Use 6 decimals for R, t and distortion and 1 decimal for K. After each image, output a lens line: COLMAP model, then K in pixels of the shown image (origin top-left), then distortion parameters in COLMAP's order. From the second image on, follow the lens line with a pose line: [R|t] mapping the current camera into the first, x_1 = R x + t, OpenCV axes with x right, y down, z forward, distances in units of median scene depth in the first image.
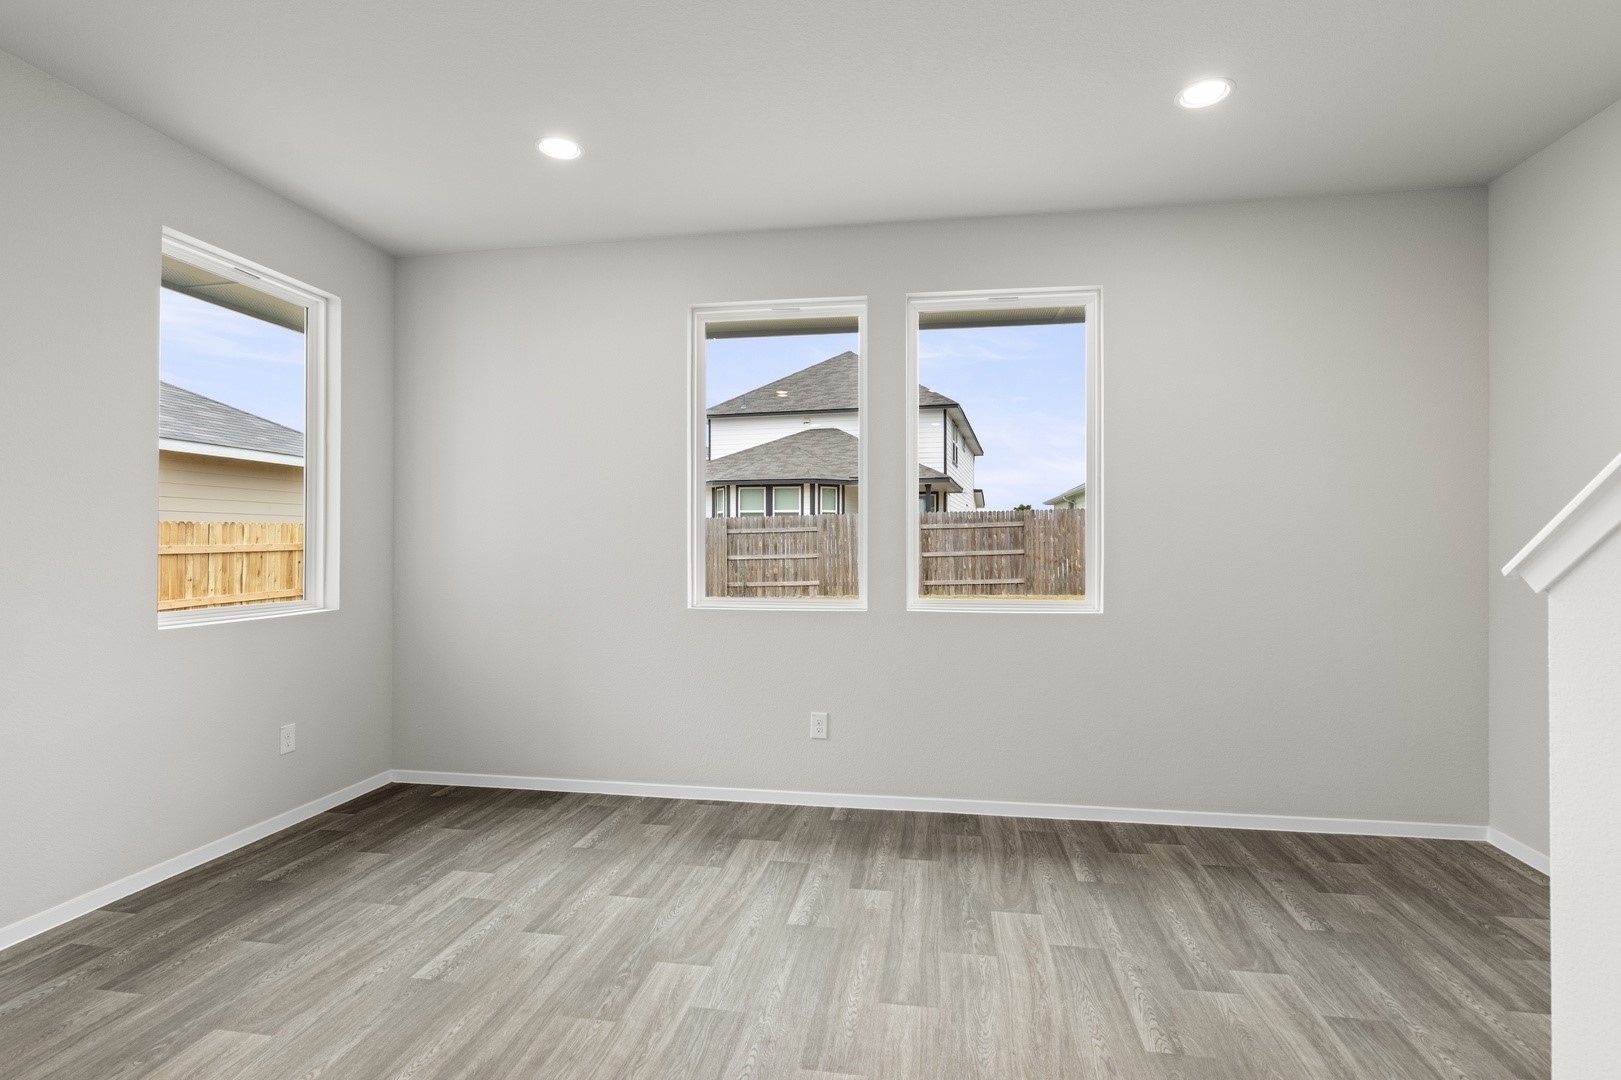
lens RADIAL K [[785.2, 0, 816.9], [0, 785.2, 545.7], [0, 0, 1]] dist [-0.013337, 0.002285]
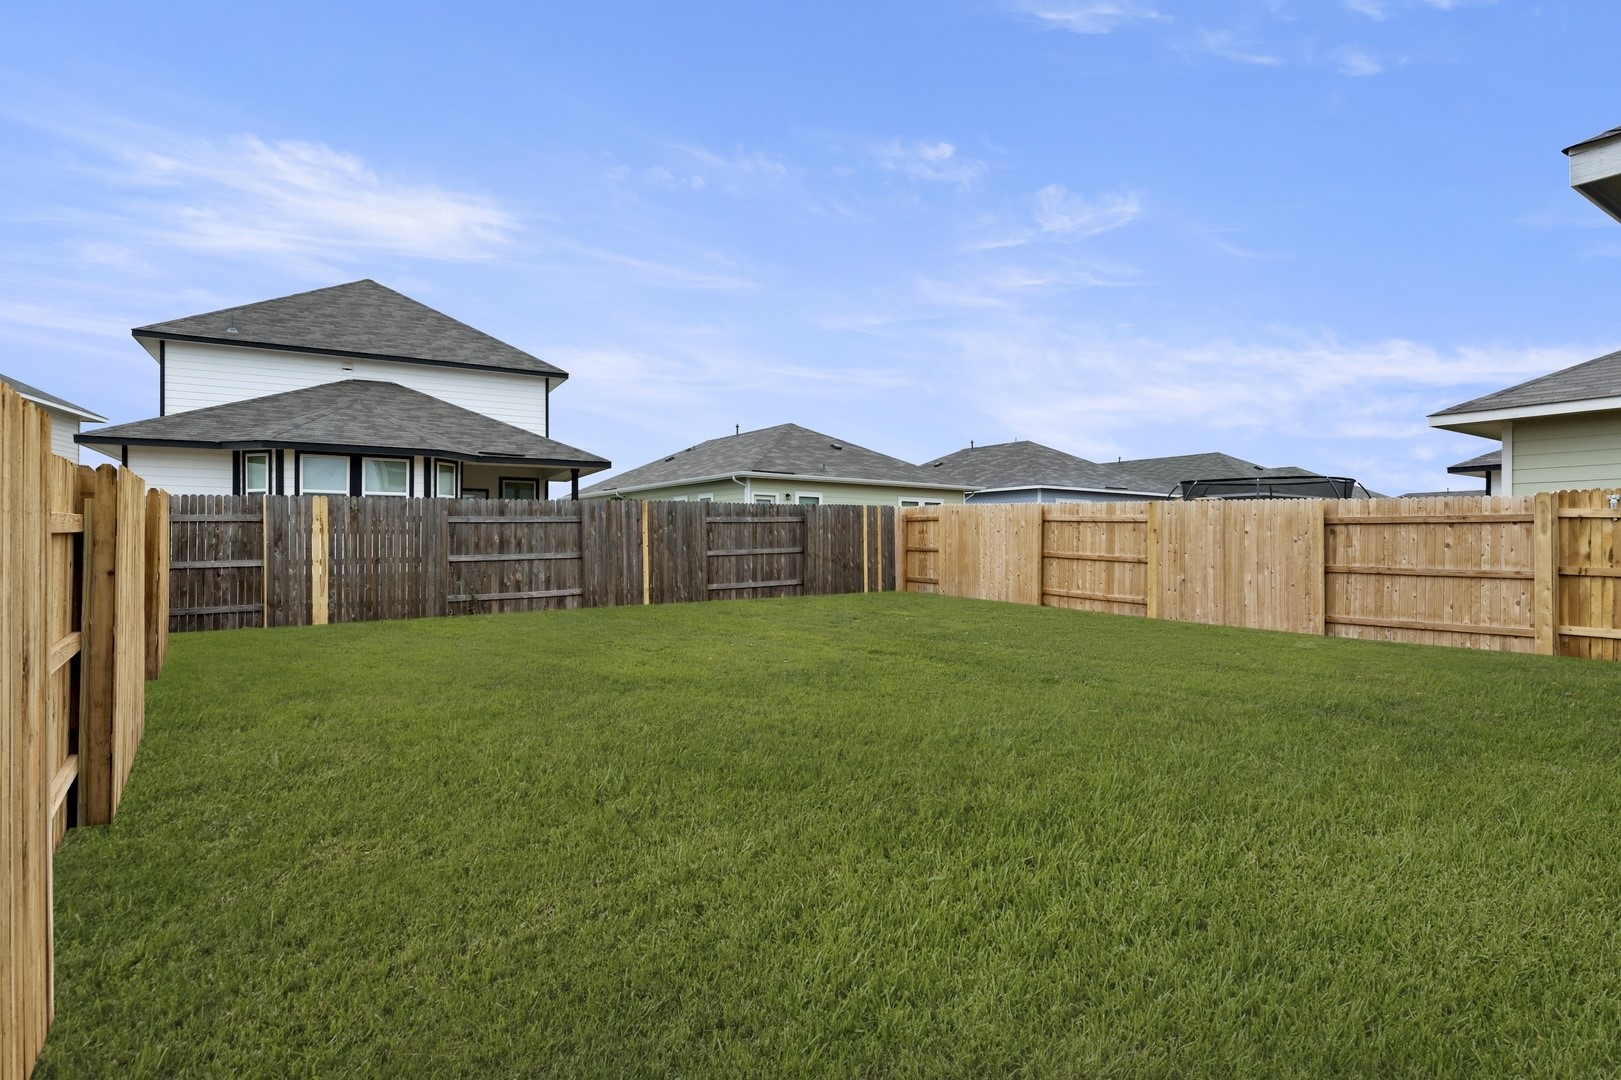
lens RADIAL K [[858.0, 0, 804.7], [0, 858.0, 545.8], [0, 0, 1]] dist [-0.001335, 0.001183]
pose [[0.715784, 0.005288, 0.698302, -0.408931], [-0.001176, 0.999979, -0.006368, 0.008691], [-0.698321, 0.003737, 0.715775, 0.267433]]
